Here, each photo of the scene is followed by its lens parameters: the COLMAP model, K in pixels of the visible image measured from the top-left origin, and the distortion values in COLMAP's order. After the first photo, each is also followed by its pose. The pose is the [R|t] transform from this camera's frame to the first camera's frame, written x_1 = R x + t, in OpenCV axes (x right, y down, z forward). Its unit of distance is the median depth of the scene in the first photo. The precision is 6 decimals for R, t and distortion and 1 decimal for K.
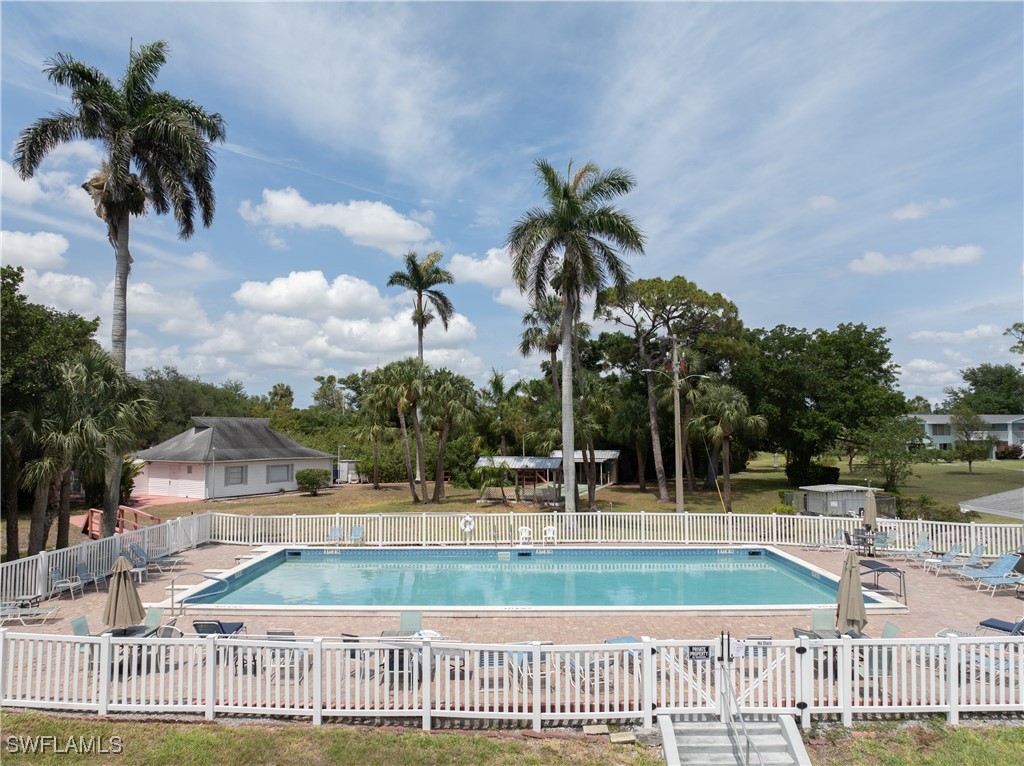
lens RADIAL K [[728.1, 0, 512.0], [0, 728.1, 383.0], [0, 0, 1]] dist [-0.037571, 0.003565]
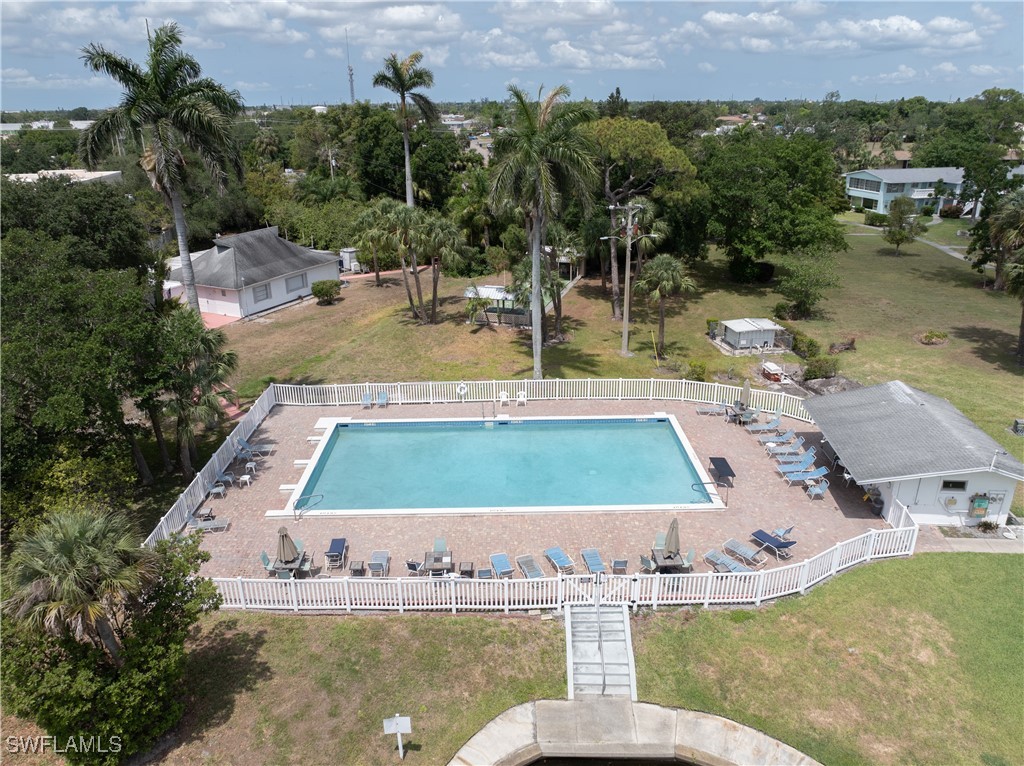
lens RADIAL K [[728.1, 0, 512.0], [0, 728.1, 383.0], [0, 0, 1]] dist [-0.037571, 0.003565]
pose [[0.999722, -0.015891, 0.017405, 0.010745], [0.007006, 0.905504, 0.424280, -0.457643], [-0.022503, -0.424040, 0.905364, -0.282255]]
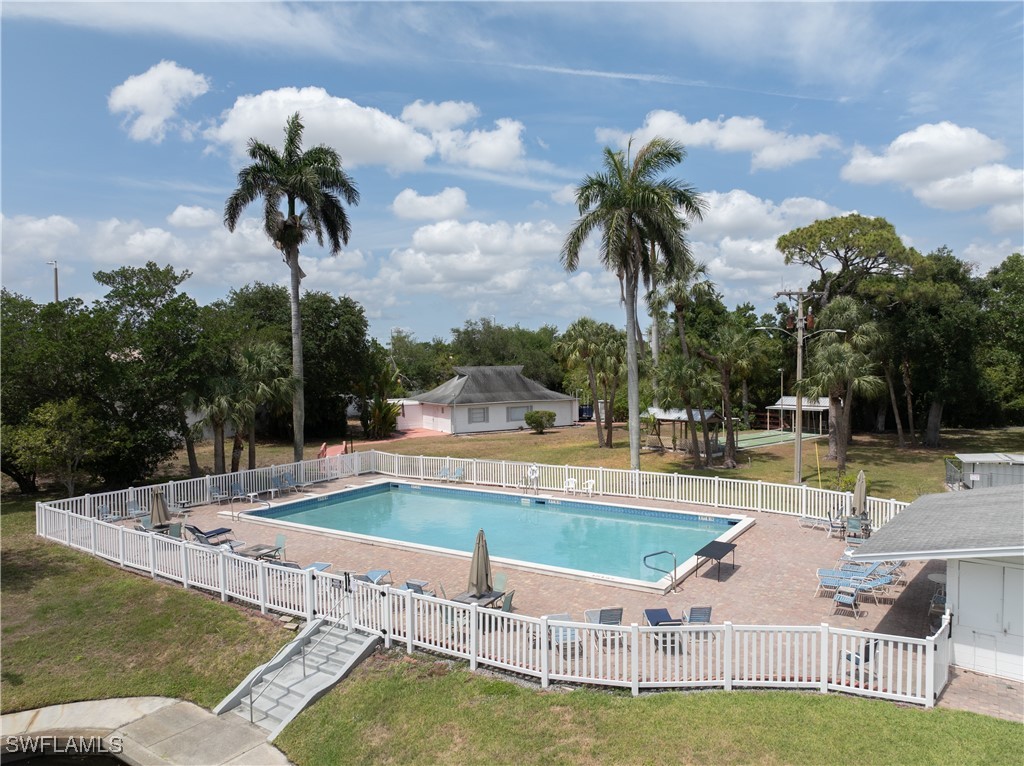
lens RADIAL K [[722.6, 0, 504.1], [0, 722.6, 382.0], [0, 0, 1]] dist [-0.044507, 0.003847]
pose [[0.841663, 0.007826, -0.539946, 0.613058], [0.048507, 0.994757, 0.090030, -0.072172], [0.537819, -0.101966, 0.836871, -0.007003]]
